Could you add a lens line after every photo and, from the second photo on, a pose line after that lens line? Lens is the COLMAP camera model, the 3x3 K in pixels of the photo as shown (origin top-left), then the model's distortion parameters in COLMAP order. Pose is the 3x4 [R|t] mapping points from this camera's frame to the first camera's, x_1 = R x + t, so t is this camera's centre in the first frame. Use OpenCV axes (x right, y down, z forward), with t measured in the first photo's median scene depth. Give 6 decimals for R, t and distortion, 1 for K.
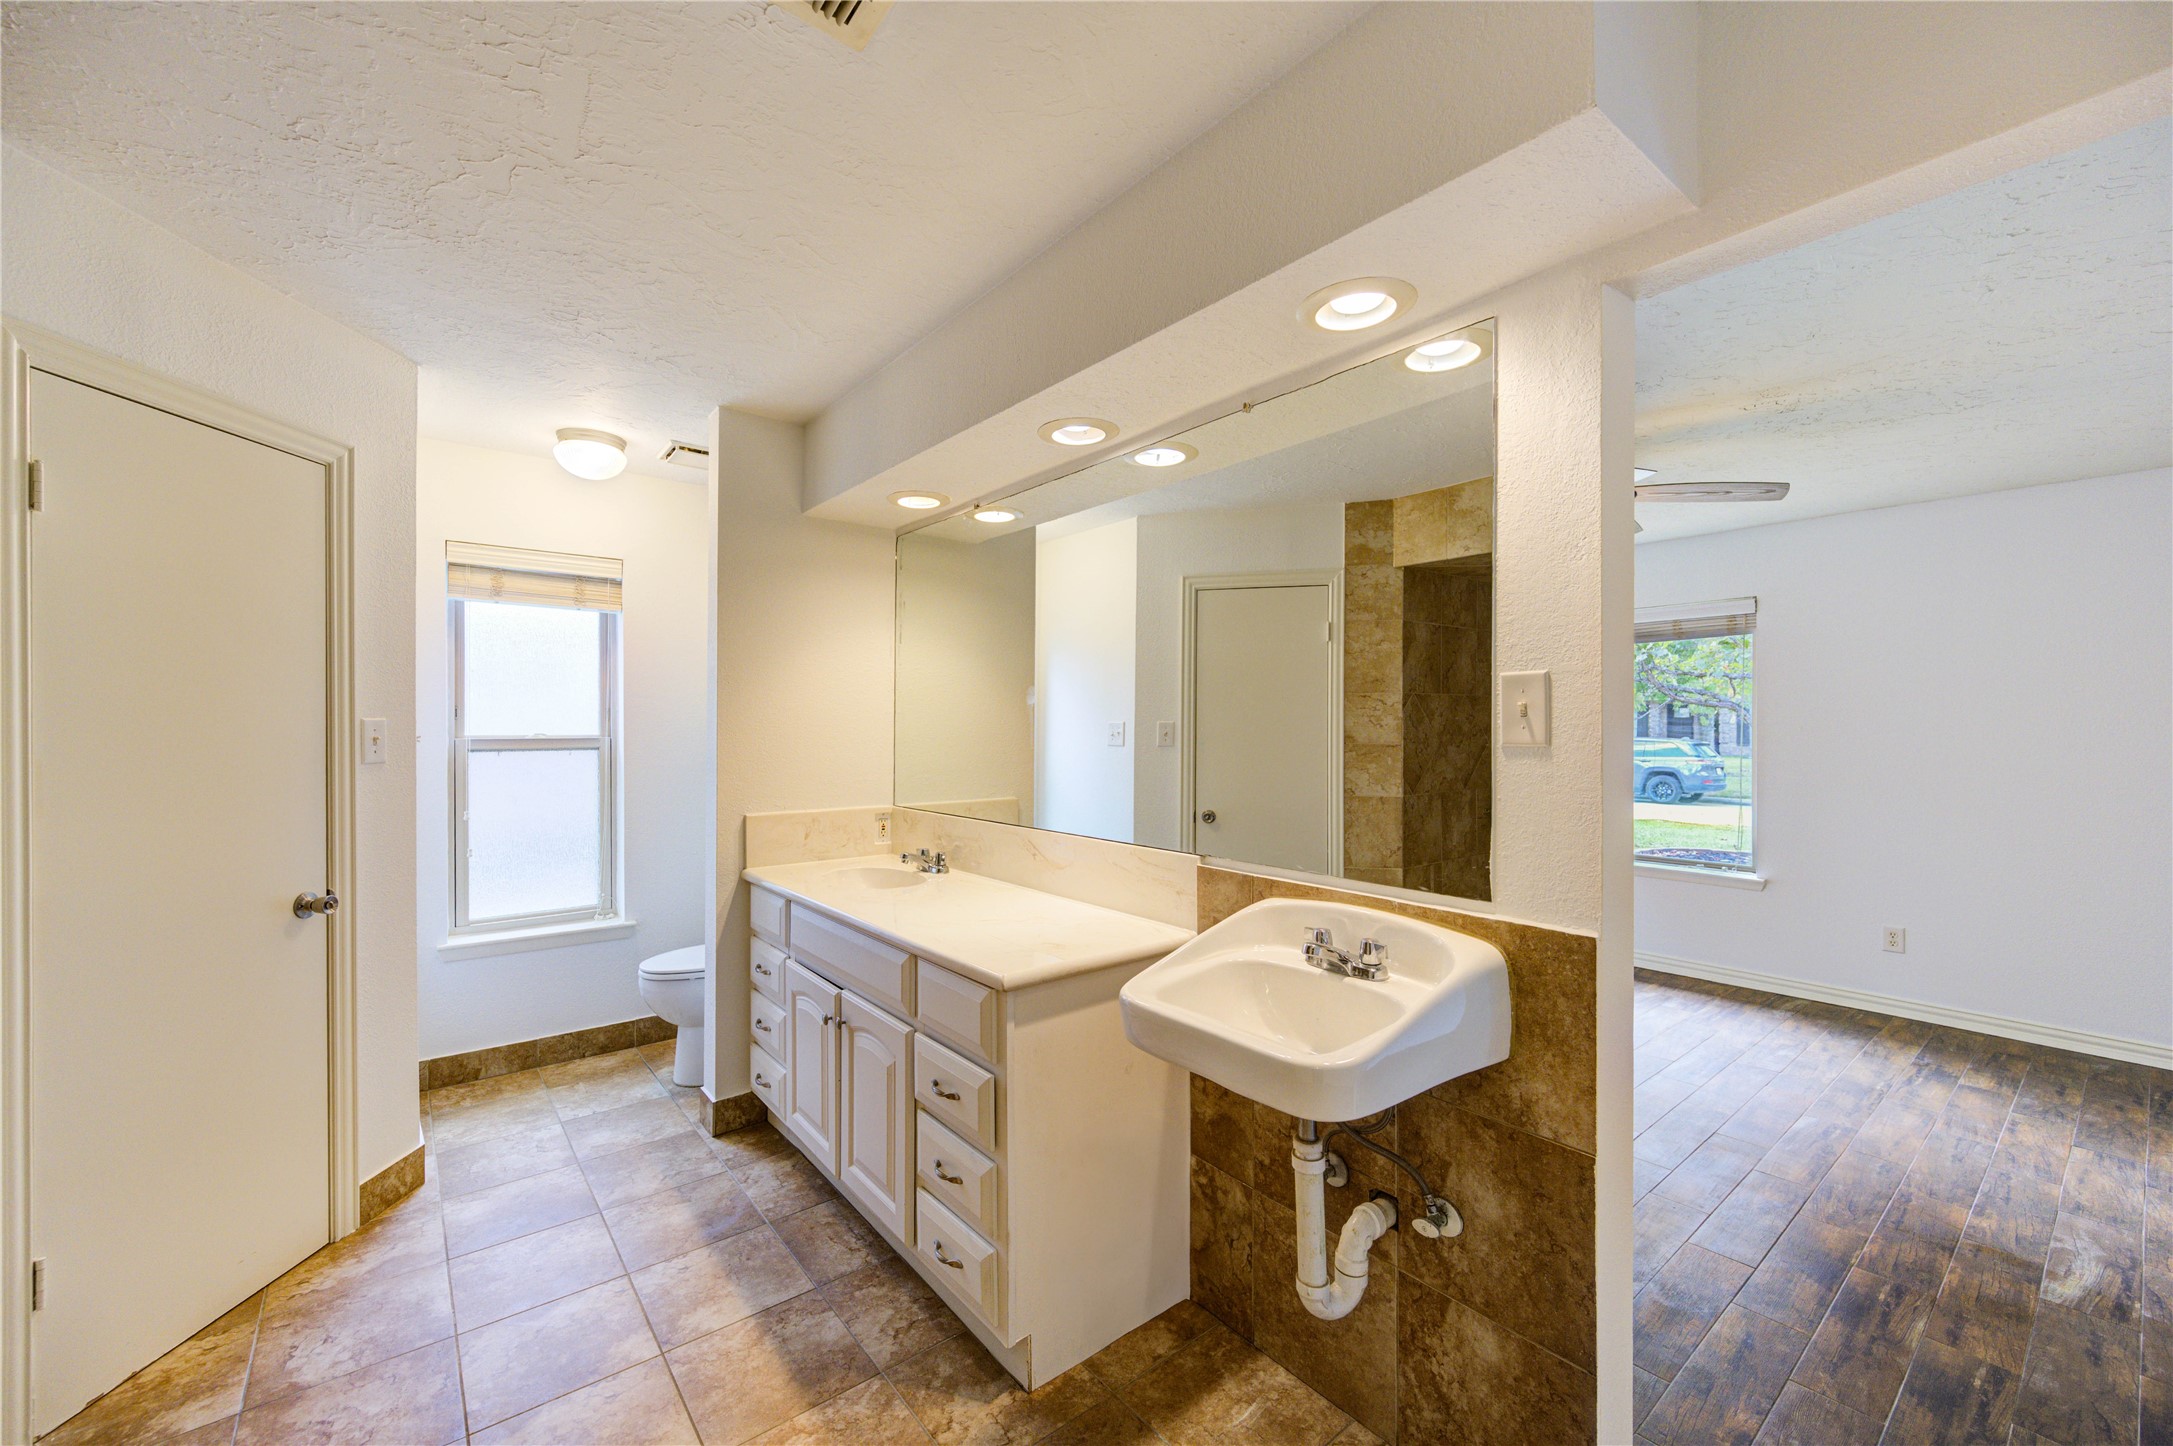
lens RADIAL K [[852.3, 0, 1078.1], [0, 852.3, 731.6], [0, 0, 1]] dist [0.001337, 0.000181]
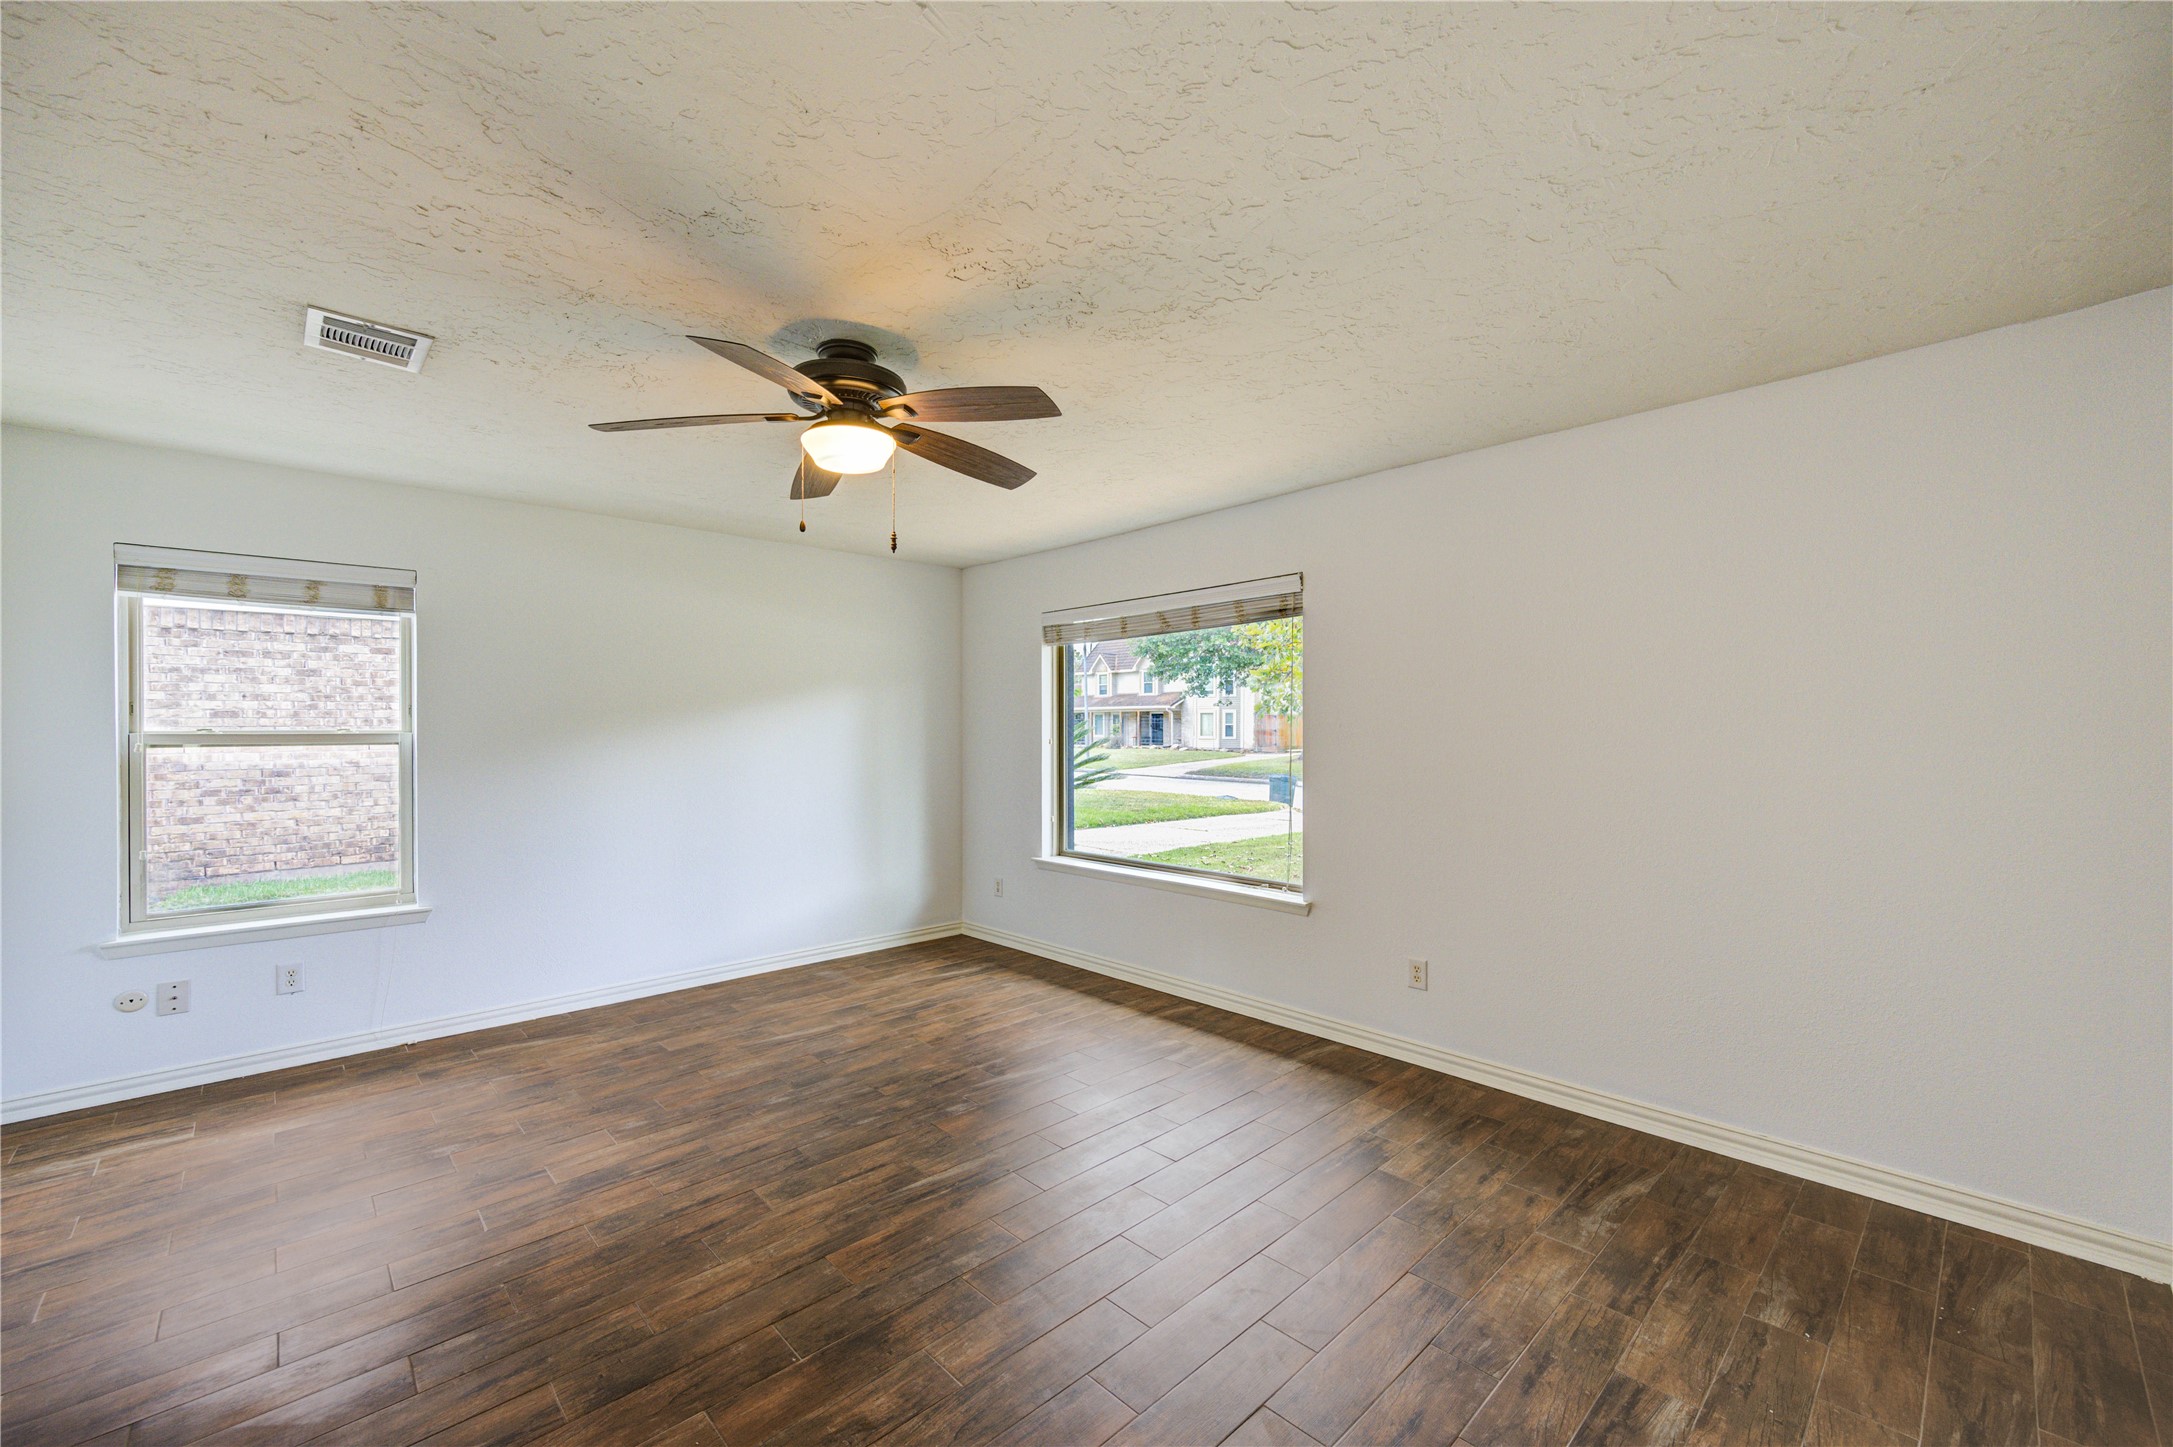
lens RADIAL K [[851.6, 0, 1096.2], [0, 851.6, 734.0], [0, 0, 1]] dist [0.001828, -0.000236]
pose [[0.995371, 0.001861, 0.096091, 0.706536], [-0.002455, 0.999979, 0.006066, -0.000748], [-0.096077, -0.006274, 0.995354, 0.236980]]
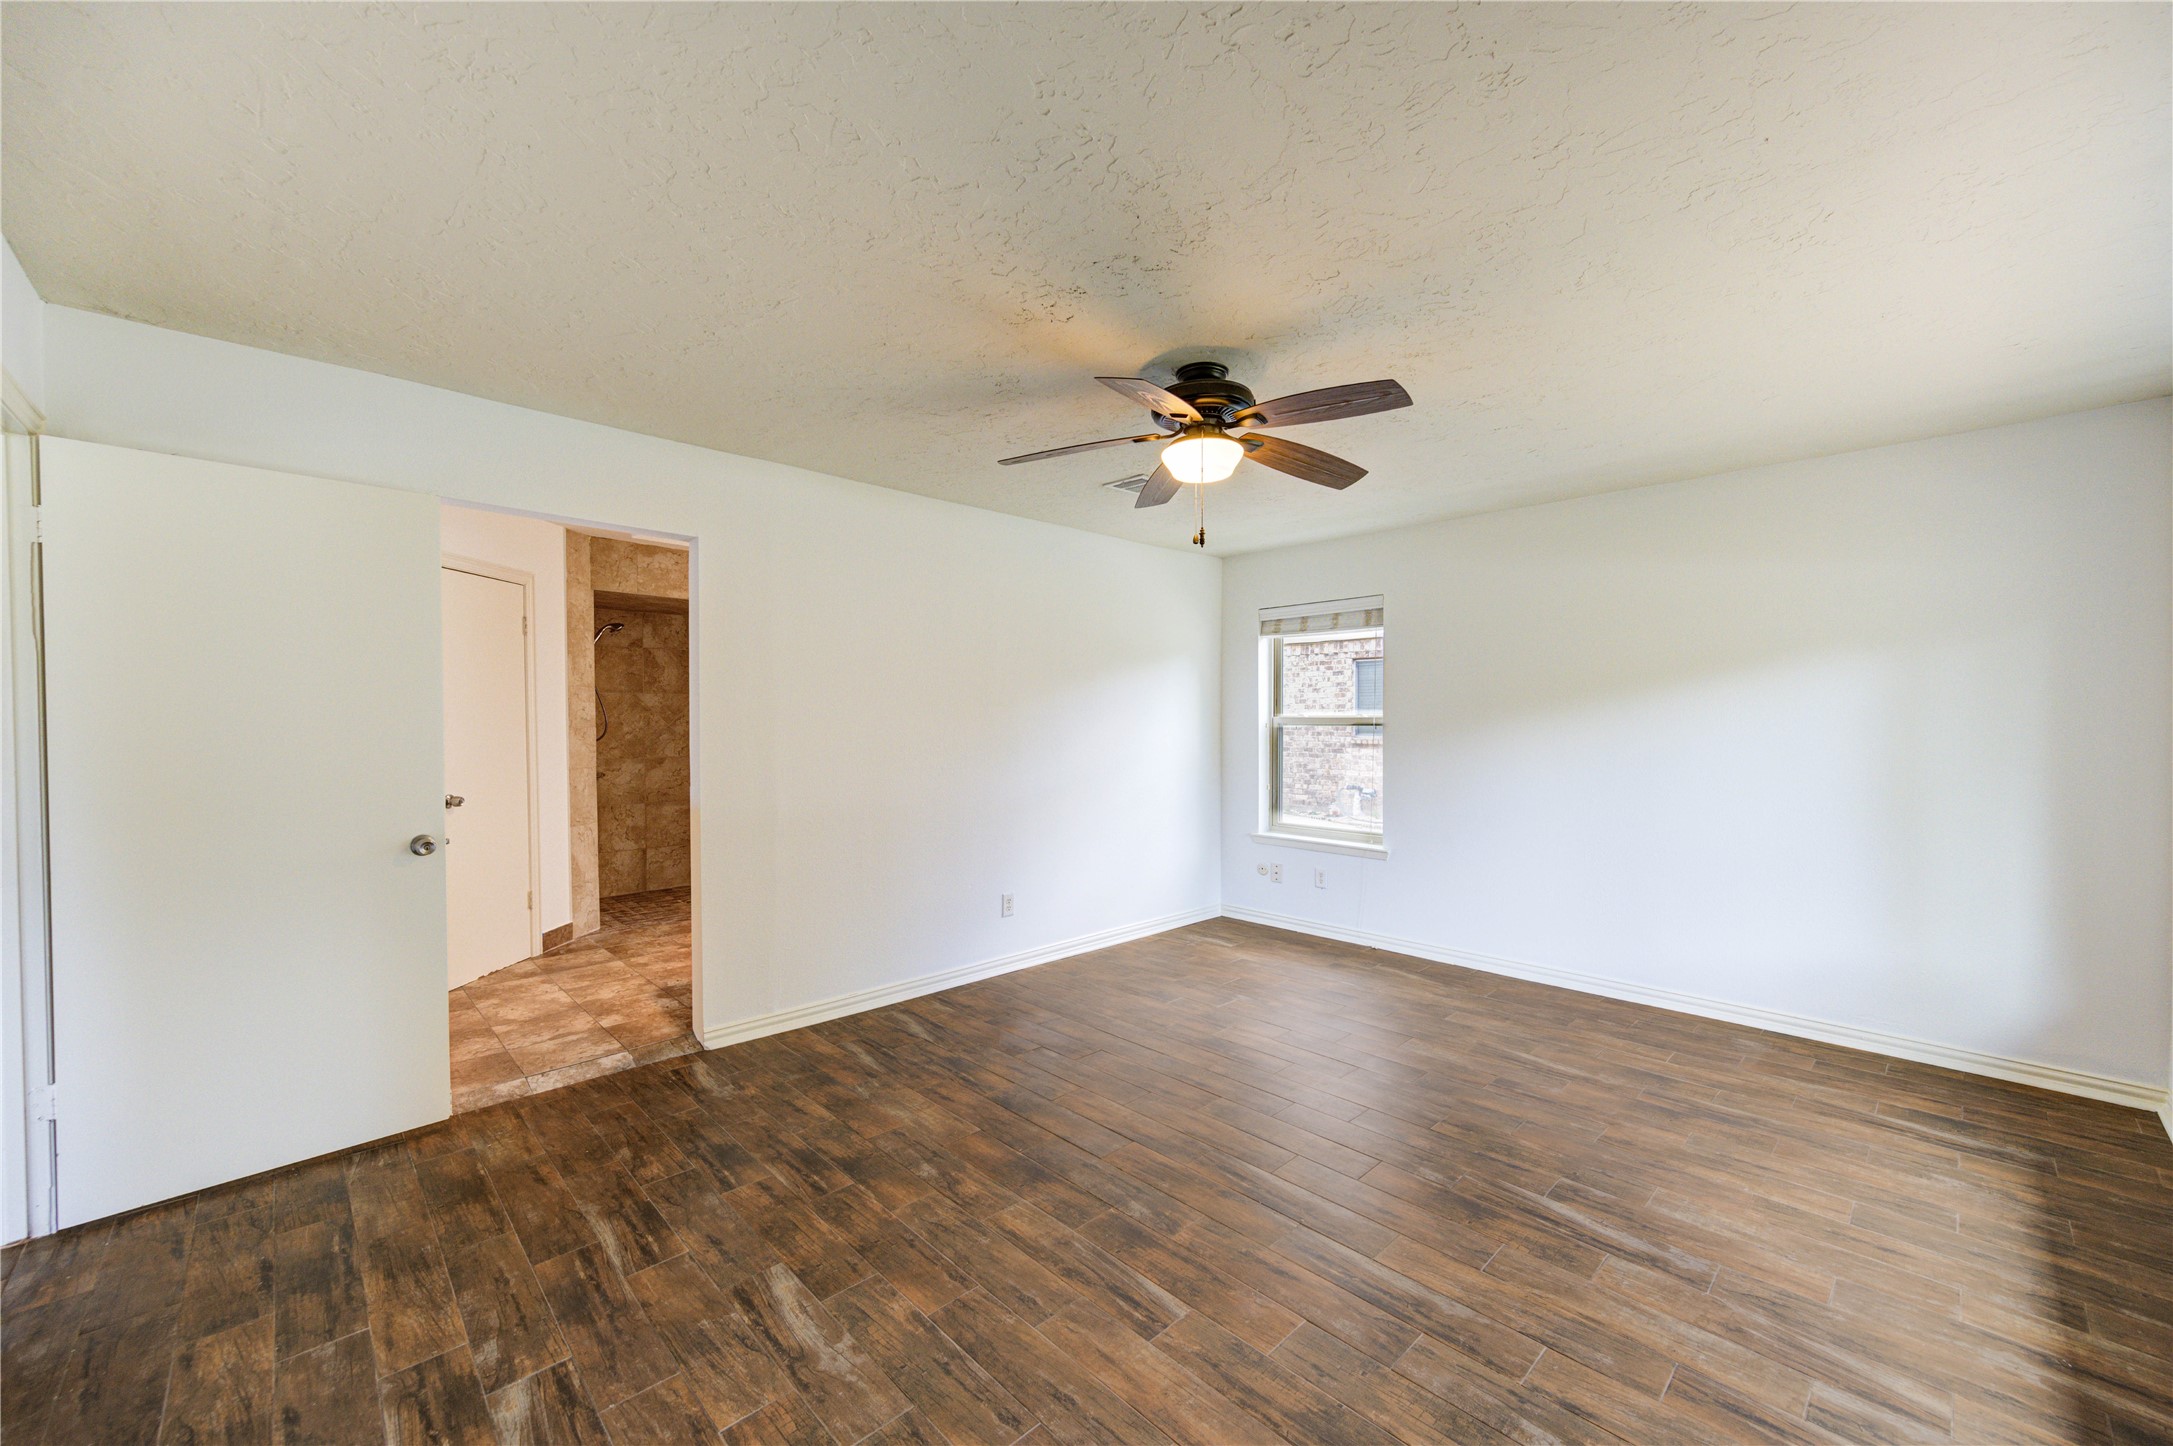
lens RADIAL K [[852.3, 0, 1090.8], [0, 852.3, 722.8], [0, 0, 1]] dist [0.001337, 0.000181]
pose [[0.094416, 0.007992, -0.995501, 1.364948], [0.002809, 0.999962, 0.008294, 0.004337], [0.995529, -0.003580, 0.094390, 0.800125]]
